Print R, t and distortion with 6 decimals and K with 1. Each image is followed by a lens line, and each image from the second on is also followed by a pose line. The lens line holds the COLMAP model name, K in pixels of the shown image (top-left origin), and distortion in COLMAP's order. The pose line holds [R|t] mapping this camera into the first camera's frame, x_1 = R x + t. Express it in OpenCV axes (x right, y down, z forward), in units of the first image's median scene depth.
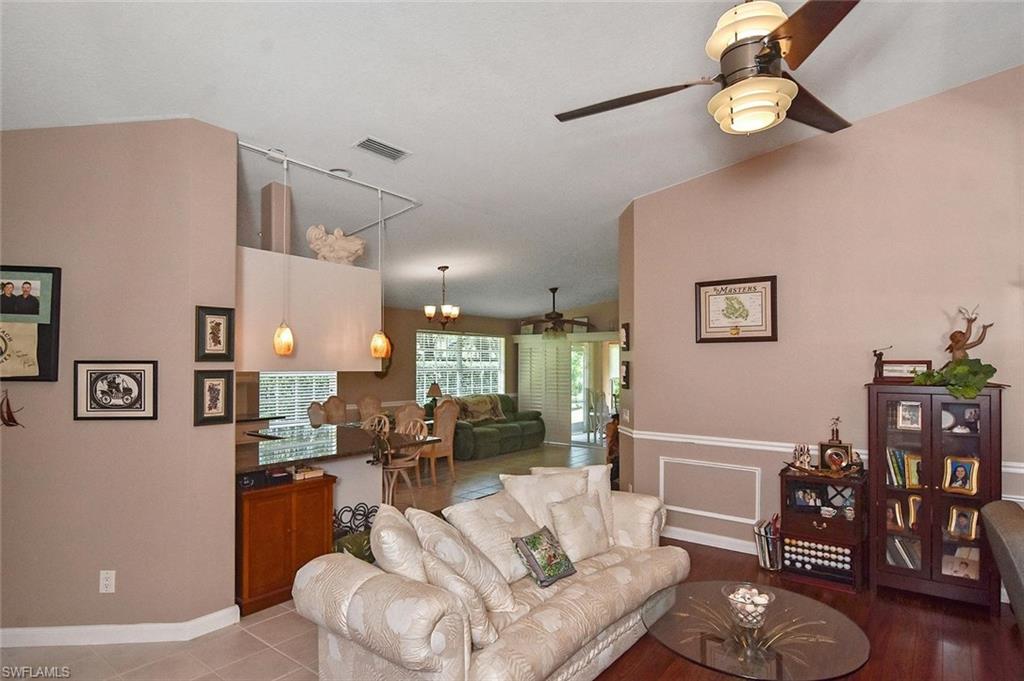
lens RADIAL K [[563.6, 0, 512.0], [0, 563.6, 340.5], [0, 0, 1]] dist [-0.003022, -0.000676]
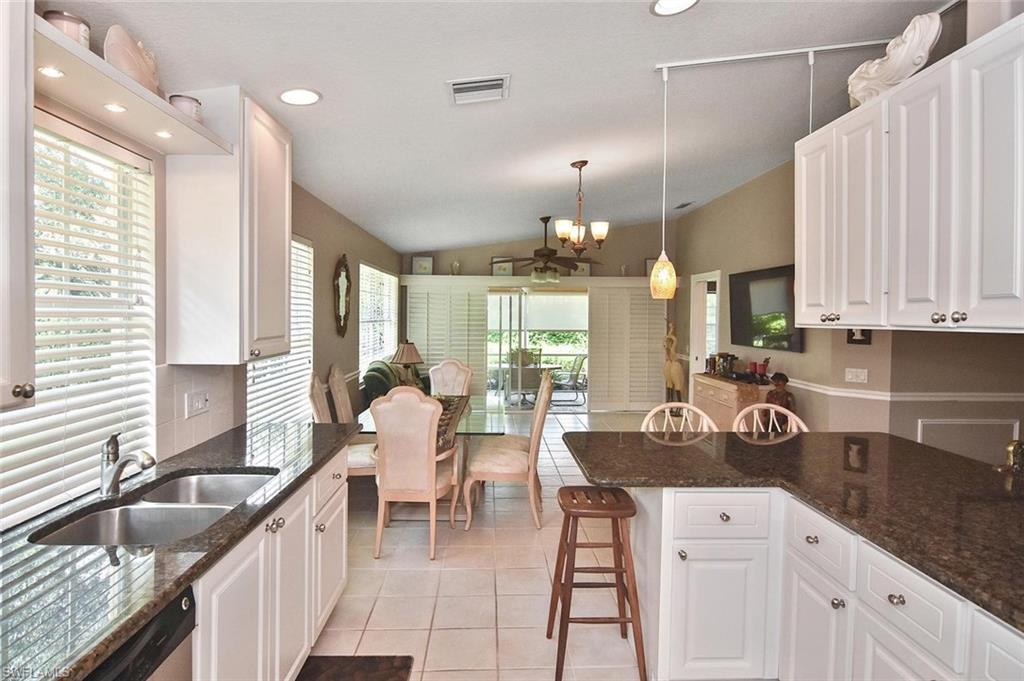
lens RADIAL K [[556.9, 0, 507.6], [0, 556.9, 318.9], [0, 0, 1]] dist [0.012630, -0.000309]
pose [[0.766469, 0.001897, 0.642278, -0.424389], [-0.034430, 0.998679, 0.038137, 0.018781], [-0.641357, -0.051345, 0.765522, 0.397360]]
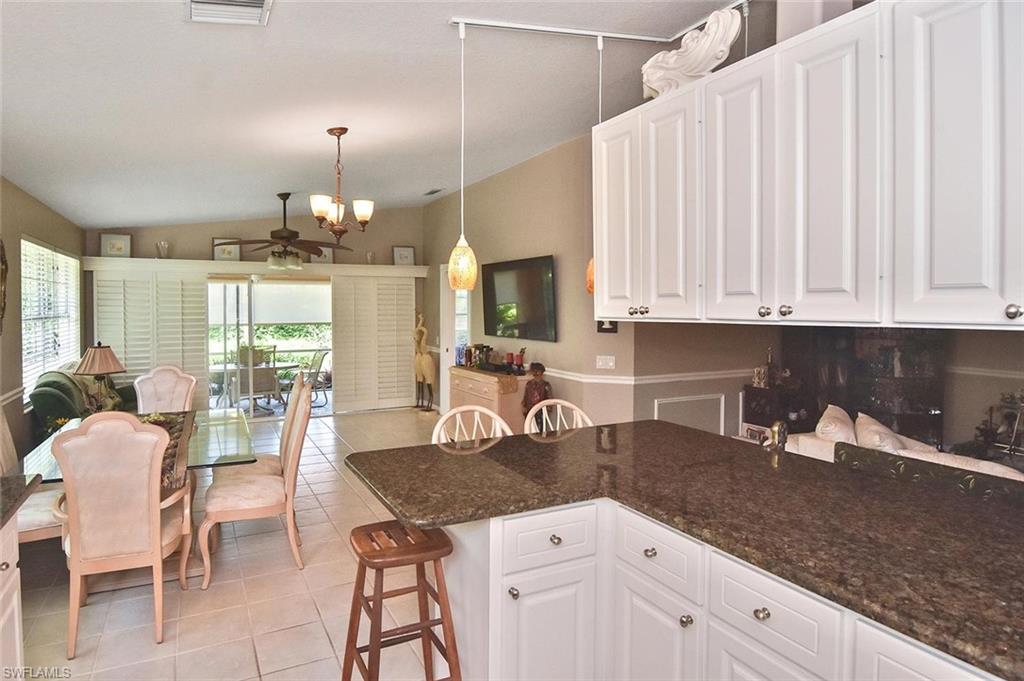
lens RADIAL K [[573.3, 0, 471.5], [0, 573.3, 313.4], [0, 0, 1]] dist [-0.005305, -0.002571]
pose [[0.438931, -0.013647, 0.898417, -0.406795], [-0.035345, 0.998848, 0.032441, 0.018449], [-0.897826, -0.045994, 0.437943, 0.451150]]
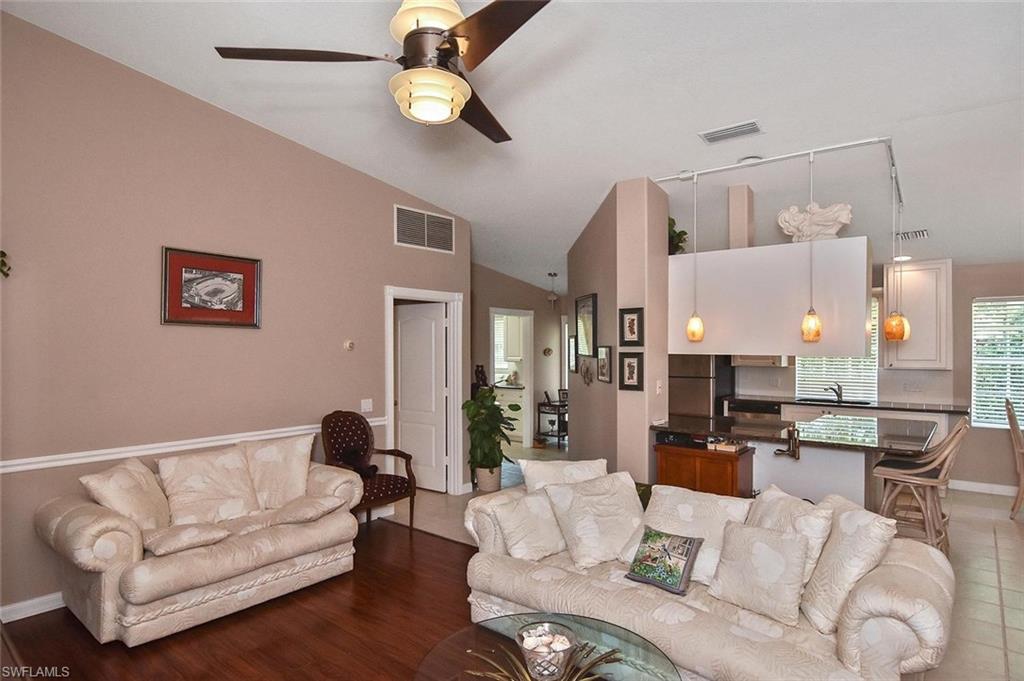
lens RADIAL K [[570.8, 0, 510.2], [0, 570.8, 347.9], [0, 0, 1]] dist [-0.008128, -0.002091]
pose [[-0.034067, 0.004698, -0.999409, 0.313827], [0.041180, 0.999146, 0.003293, 0.008097], [0.998571, -0.041044, -0.034231, 0.252122]]
